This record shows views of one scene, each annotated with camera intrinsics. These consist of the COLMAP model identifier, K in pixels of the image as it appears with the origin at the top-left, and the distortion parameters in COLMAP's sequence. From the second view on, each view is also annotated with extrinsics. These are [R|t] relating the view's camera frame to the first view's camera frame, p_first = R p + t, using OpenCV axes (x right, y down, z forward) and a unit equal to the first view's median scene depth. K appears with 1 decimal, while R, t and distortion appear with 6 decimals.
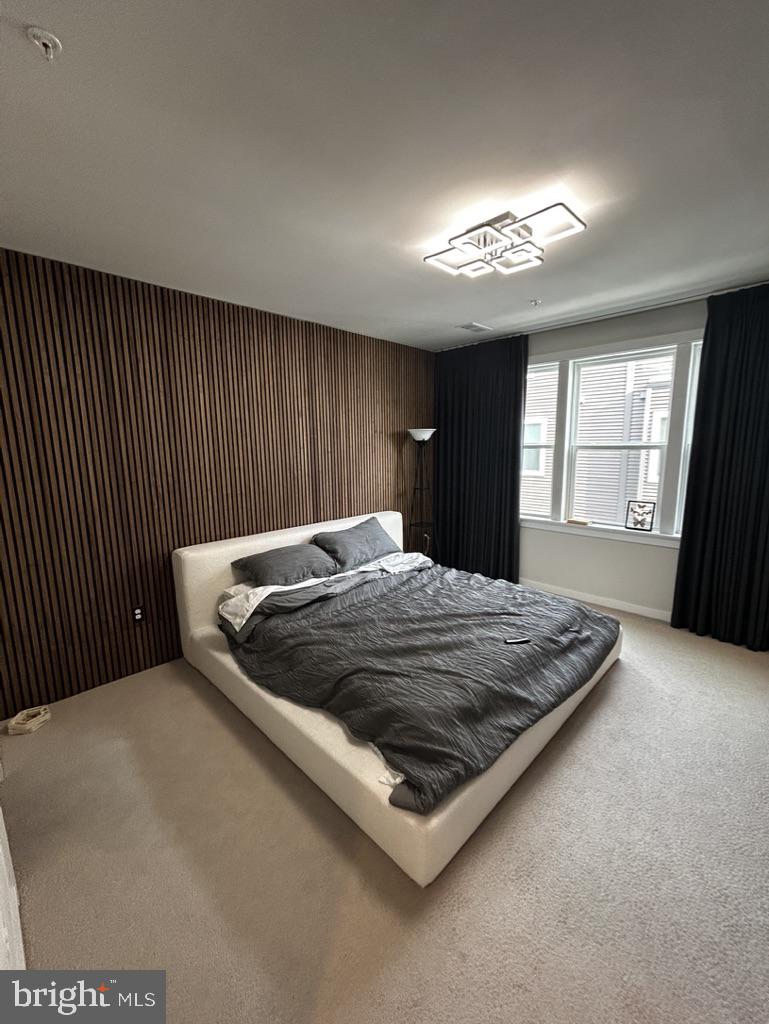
lens RADIAL K [[412.3, 0, 384.5], [0, 412.3, 512.0], [0, 0, 1]] dist [0.000087, -0.000004]
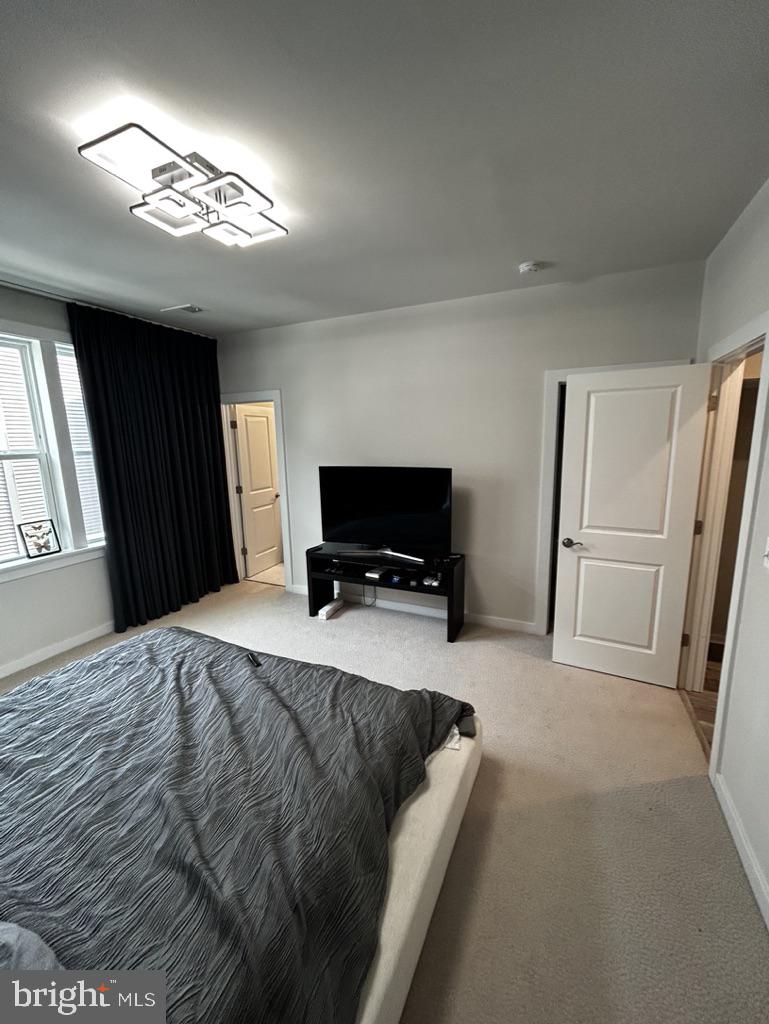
lens RADIAL K [[412.3, 0, 384.5], [0, 412.3, 512.0], [0, 0, 1]] dist [0.000087, -0.000004]
pose [[-0.348023, -0.148813, 0.925600, -0.442380], [0.176058, 0.959380, 0.220441, -0.119752], [-0.920806, 0.239677, -0.307687, 0.697996]]
